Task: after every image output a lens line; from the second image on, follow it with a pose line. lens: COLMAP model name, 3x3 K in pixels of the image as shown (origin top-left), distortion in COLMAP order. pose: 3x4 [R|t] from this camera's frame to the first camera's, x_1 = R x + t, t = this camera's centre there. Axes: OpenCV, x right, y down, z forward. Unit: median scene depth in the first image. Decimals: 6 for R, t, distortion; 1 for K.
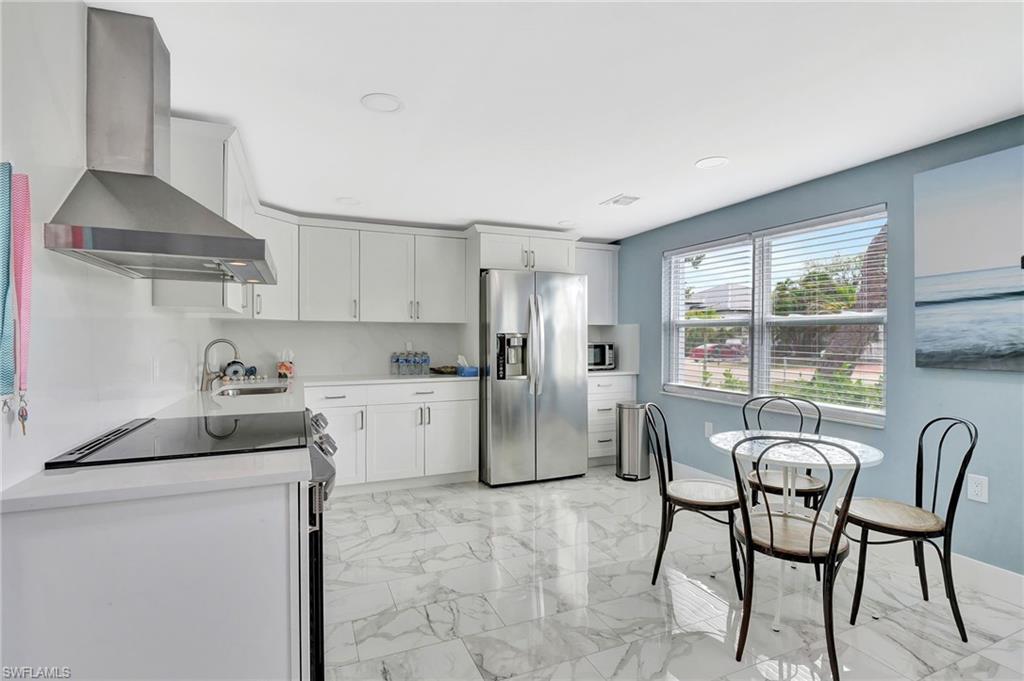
lens RADIAL K [[494.6, 0, 509.9], [0, 494.6, 339.7], [0, 0, 1]] dist [-0.011054, -0.002253]
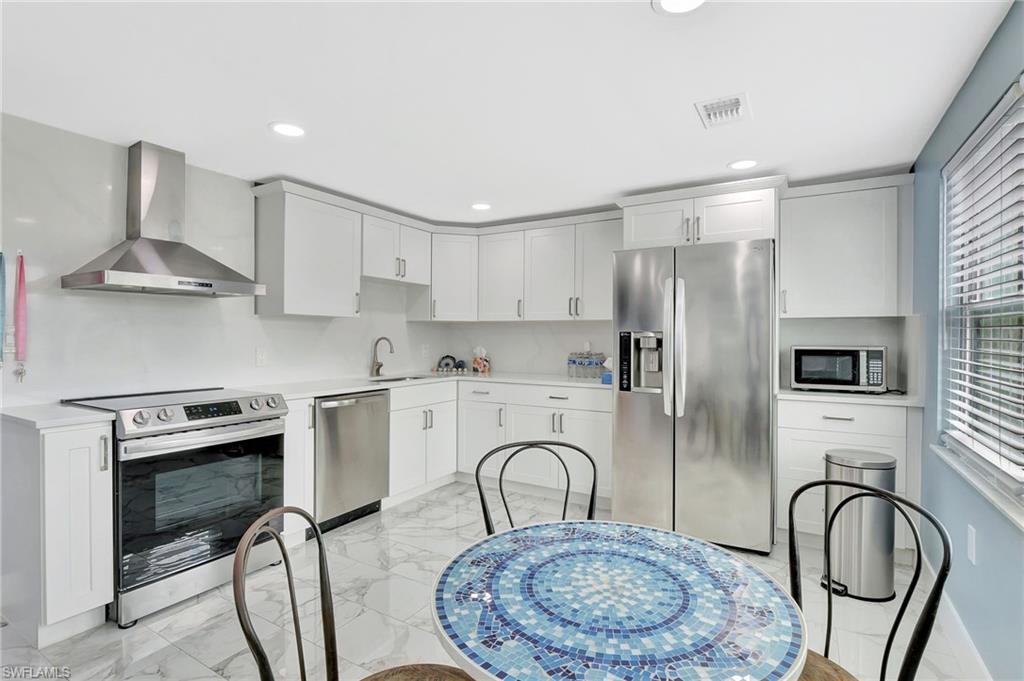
lens RADIAL K [[494.6, 0, 508.0], [0, 494.6, 333.4], [0, 0, 1]] dist [-0.013095, -0.000628]
pose [[0.593175, -0.001224, -0.805073, 0.492755], [-0.008926, 0.999927, -0.008097, -0.002379], [0.805024, 0.011989, 0.593121, 0.374607]]
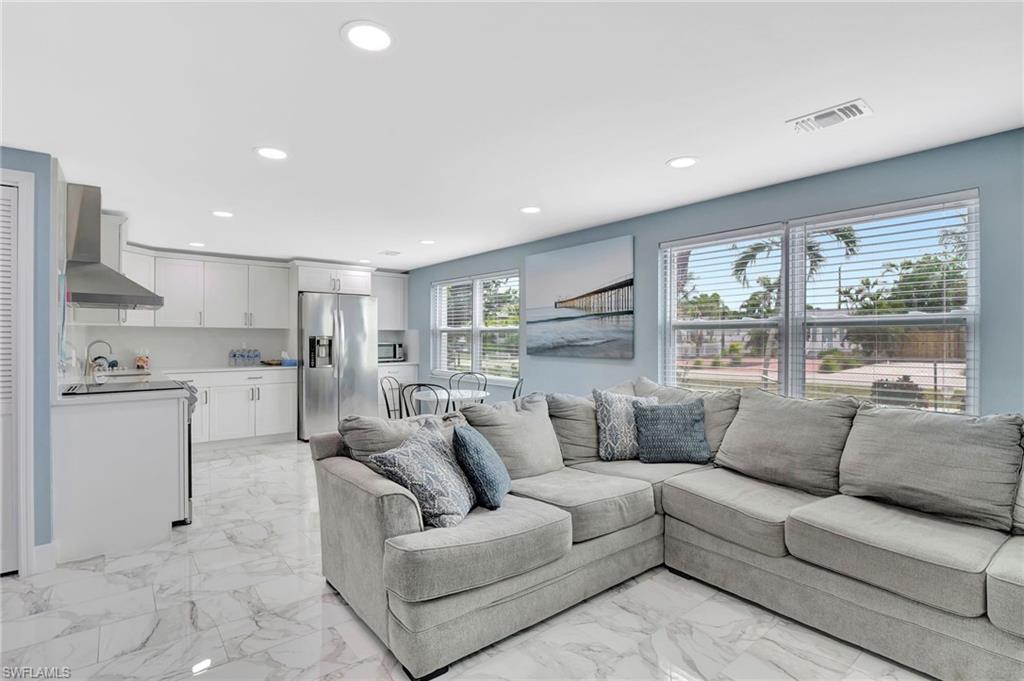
lens RADIAL K [[494.6, 0, 509.9], [0, 494.6, 339.7], [0, 0, 1]] dist [-0.011054, -0.002253]
pose [[0.962692, 0.001731, 0.270593, 0.146012], [-0.001200, 0.999997, -0.002128, -0.000402], [-0.270596, 0.001724, 0.962692, -0.555211]]
